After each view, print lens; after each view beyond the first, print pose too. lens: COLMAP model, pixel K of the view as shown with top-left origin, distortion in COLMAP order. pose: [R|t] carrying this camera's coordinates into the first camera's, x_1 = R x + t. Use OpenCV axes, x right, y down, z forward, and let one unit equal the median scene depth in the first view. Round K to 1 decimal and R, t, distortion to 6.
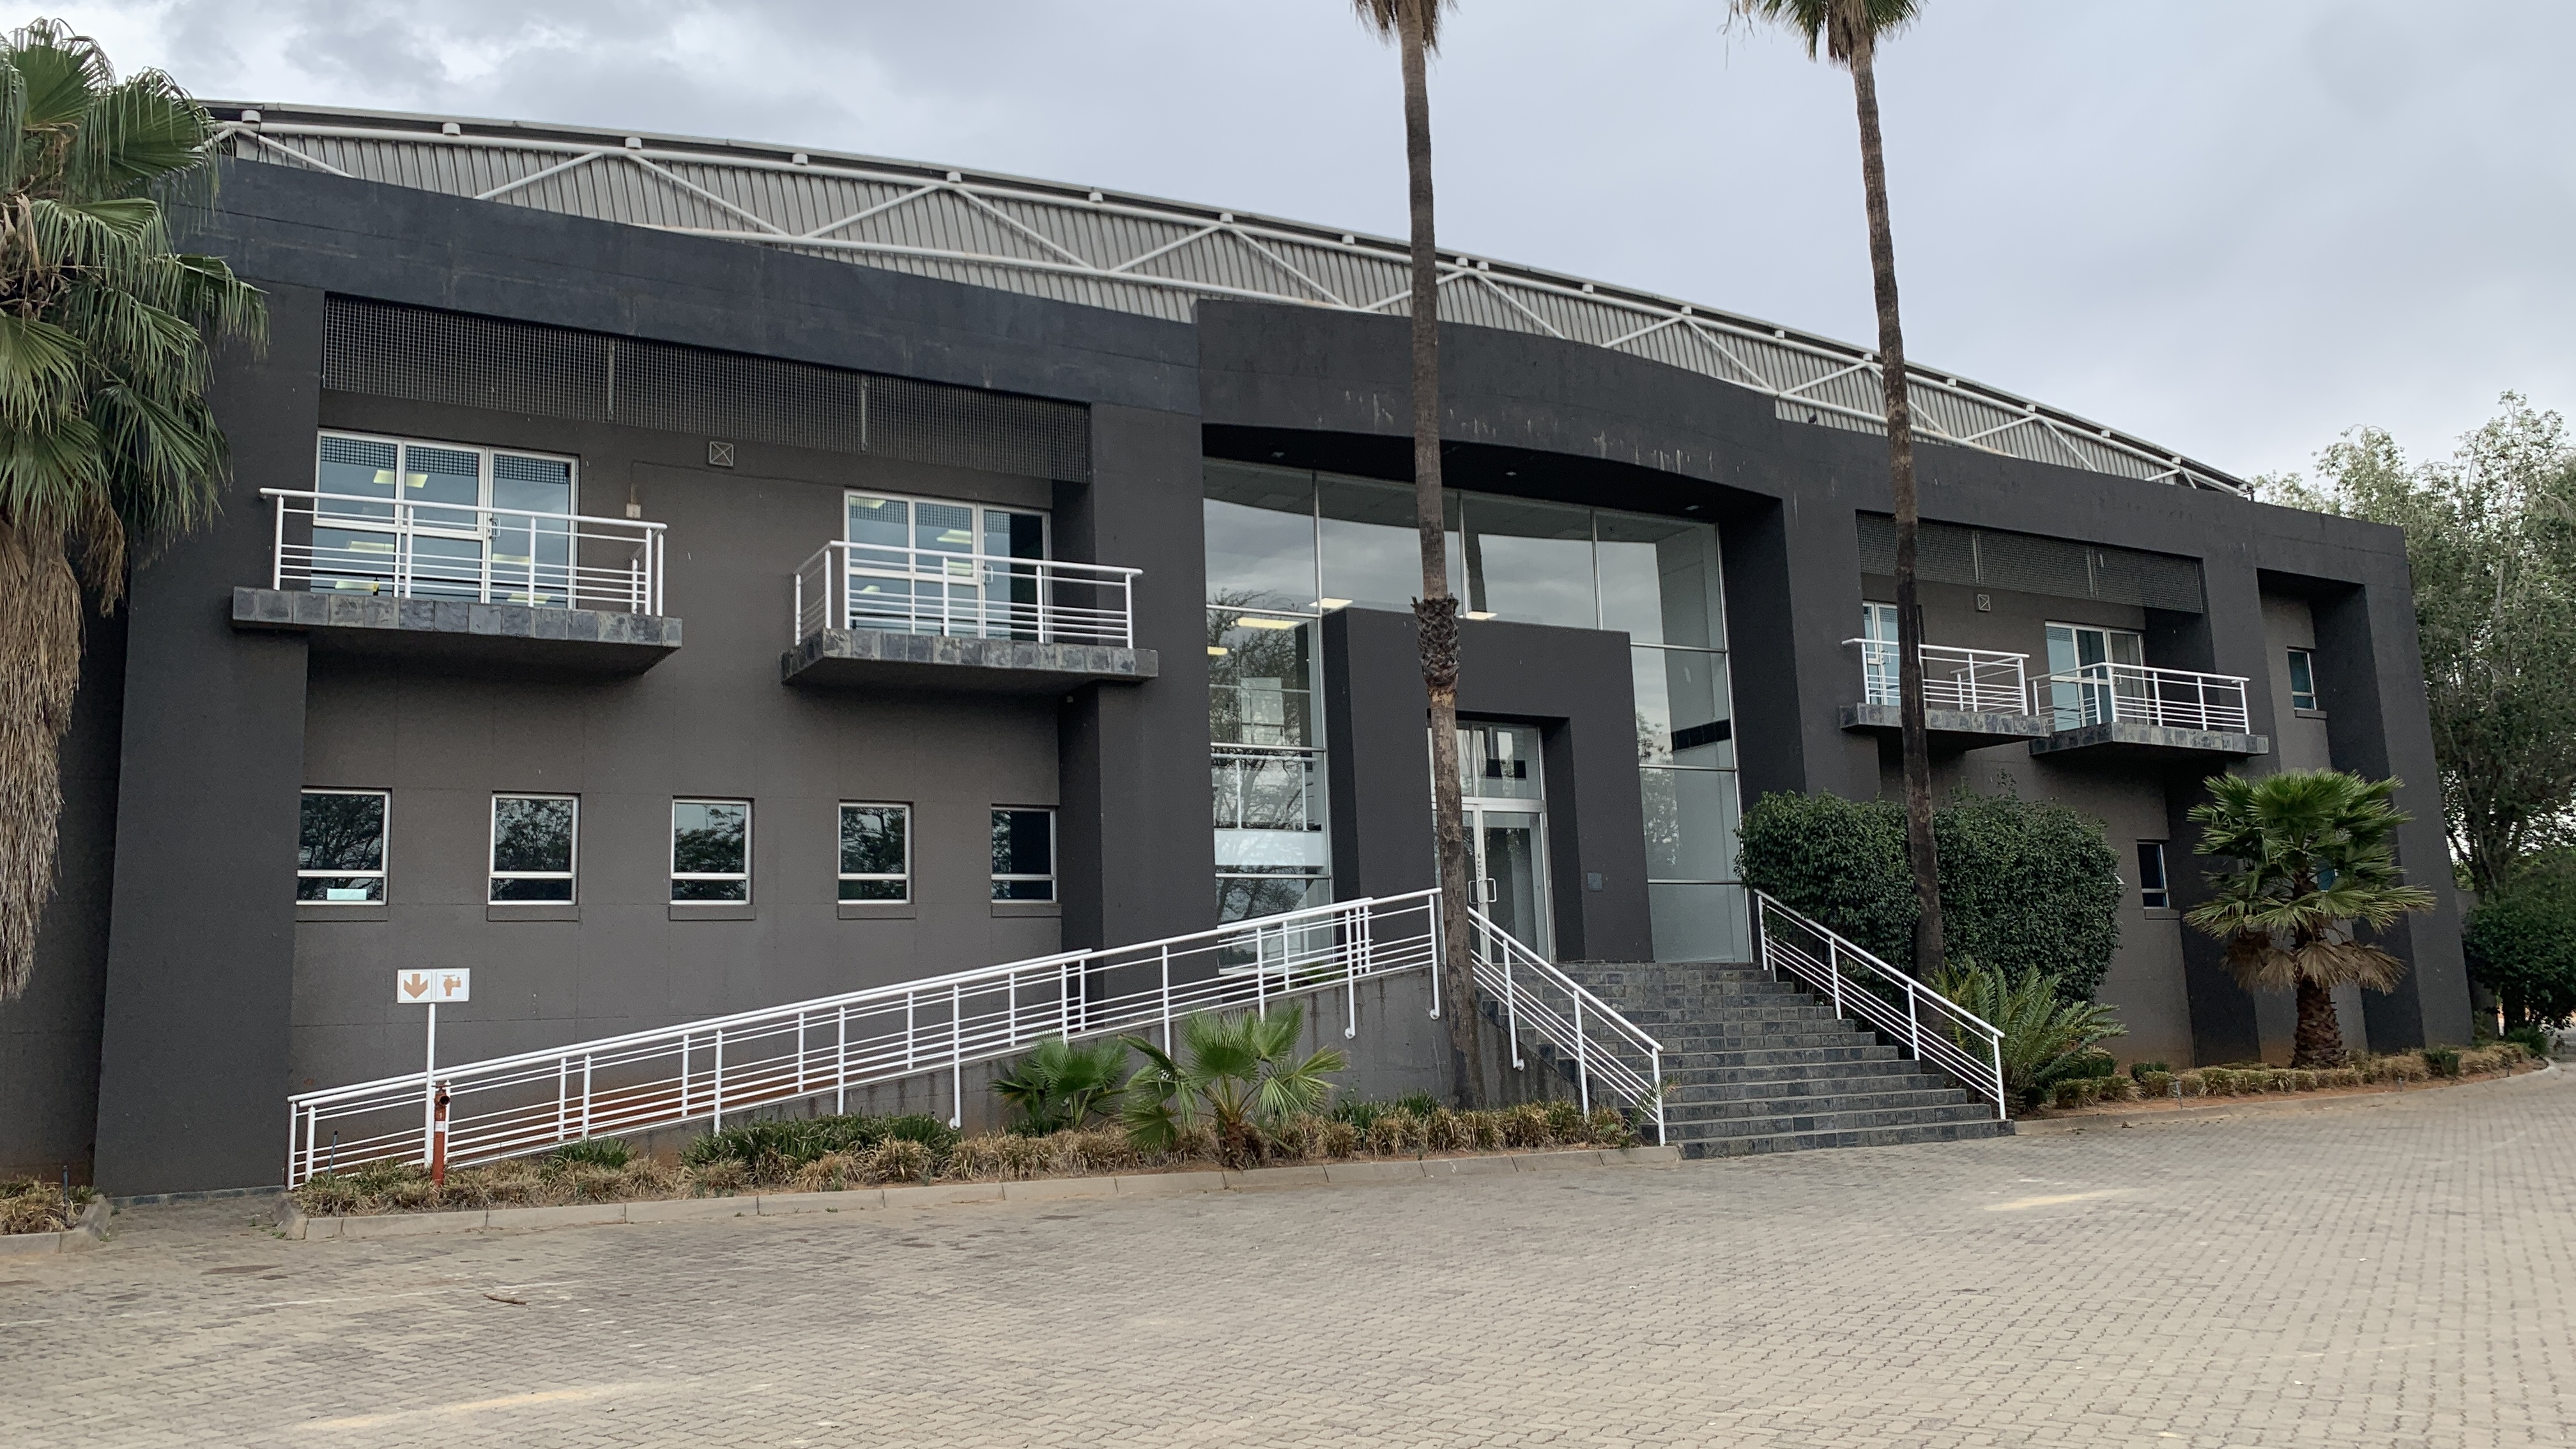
lens RADIAL K [[2061.1, 0, 1115.1], [0, 2061.1, 651.9], [0, 0, 1]] dist [0.123159, -0.157389]
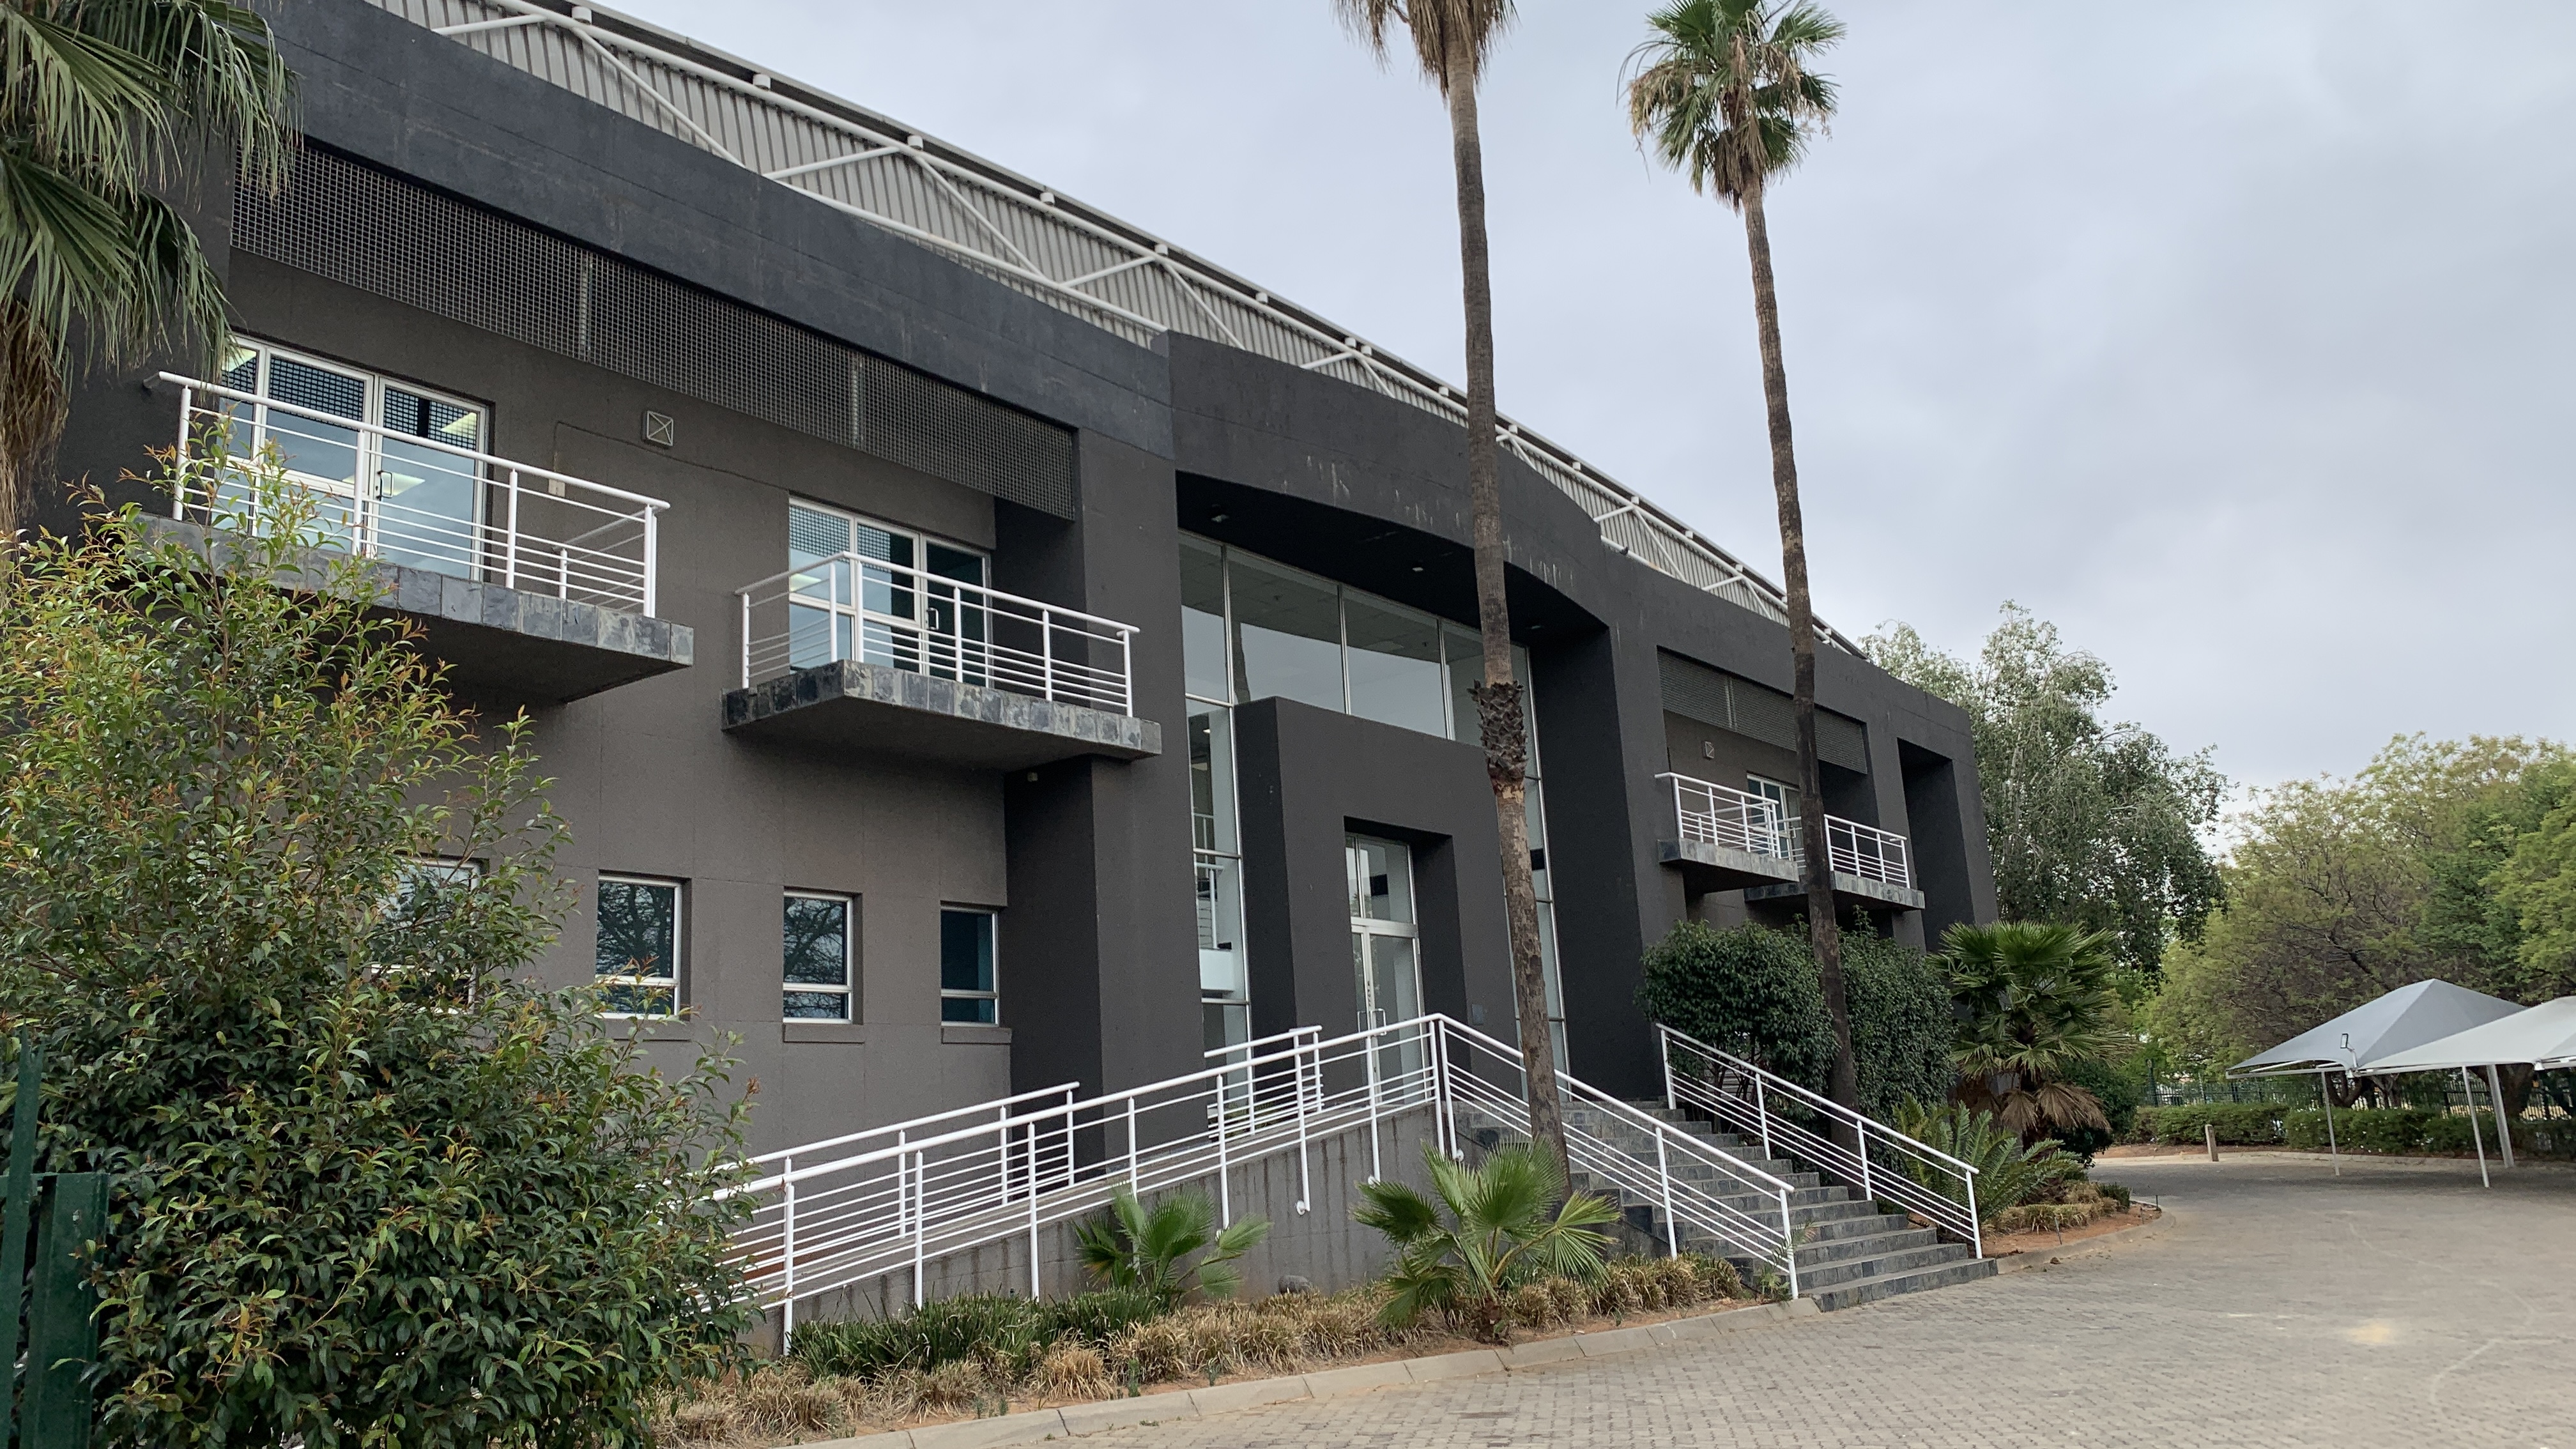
lens RADIAL K [[2061.1, 0, 1115.1], [0, 2061.1, 651.9], [0, 0, 1]] dist [0.123159, -0.157389]
pose [[0.914053, 0.085521, 0.396475, -0.331574], [-0.053477, 0.994395, -0.091206, 0.047801], [-0.402053, 0.062165, 0.913503, 0.230704]]
